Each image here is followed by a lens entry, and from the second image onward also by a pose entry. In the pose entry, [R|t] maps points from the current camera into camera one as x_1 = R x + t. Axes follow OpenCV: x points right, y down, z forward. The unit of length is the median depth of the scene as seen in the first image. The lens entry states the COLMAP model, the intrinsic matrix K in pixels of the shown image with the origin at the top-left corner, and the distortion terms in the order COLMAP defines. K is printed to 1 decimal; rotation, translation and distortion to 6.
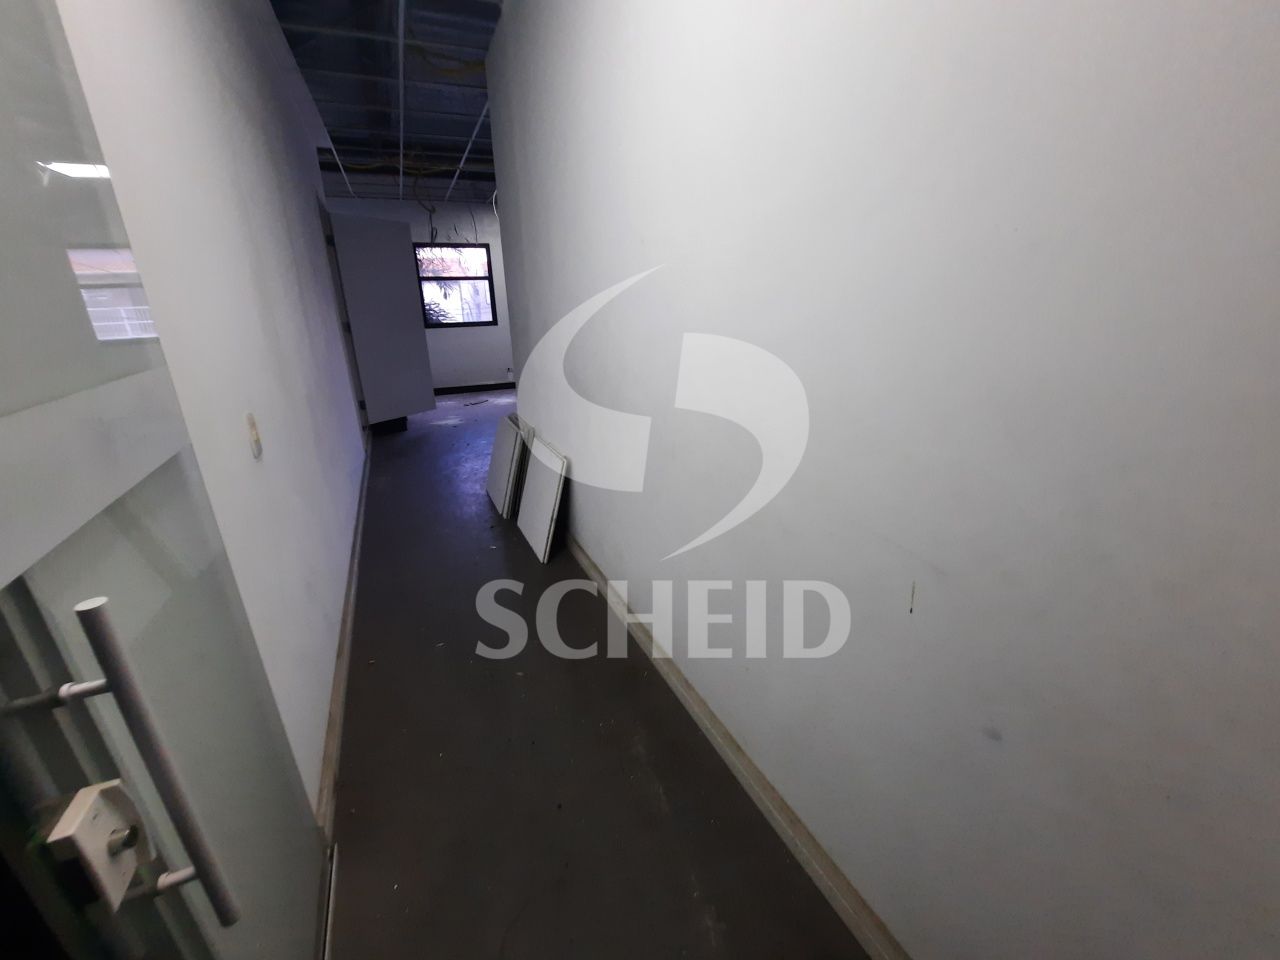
lens RADIAL K [[515.6, 0, 644.5], [0, 515.6, 479.0], [0, 0, 1]] dist [-0.001772, -0.000208]
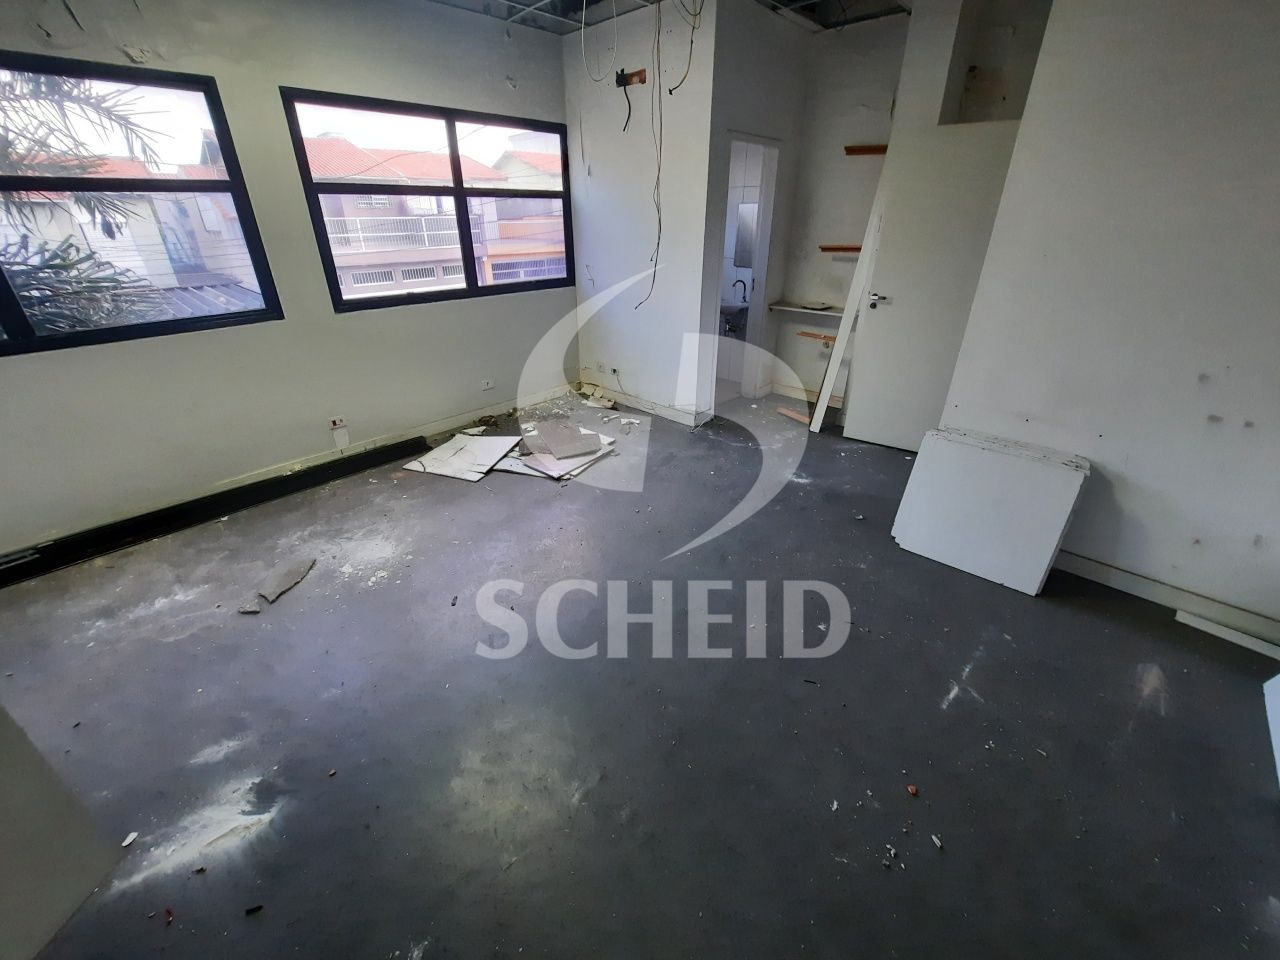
lens RADIAL K [[515.6, 0, 635.4], [0, 515.6, 476.1], [0, 0, 1]] dist [-0.001772, -0.000208]
pose [[0.933250, -0.150182, 0.326329, -0.179572], [0.109993, 0.984249, 0.138406, -0.202586], [-0.341975, -0.093274, 0.935069, 0.528464]]
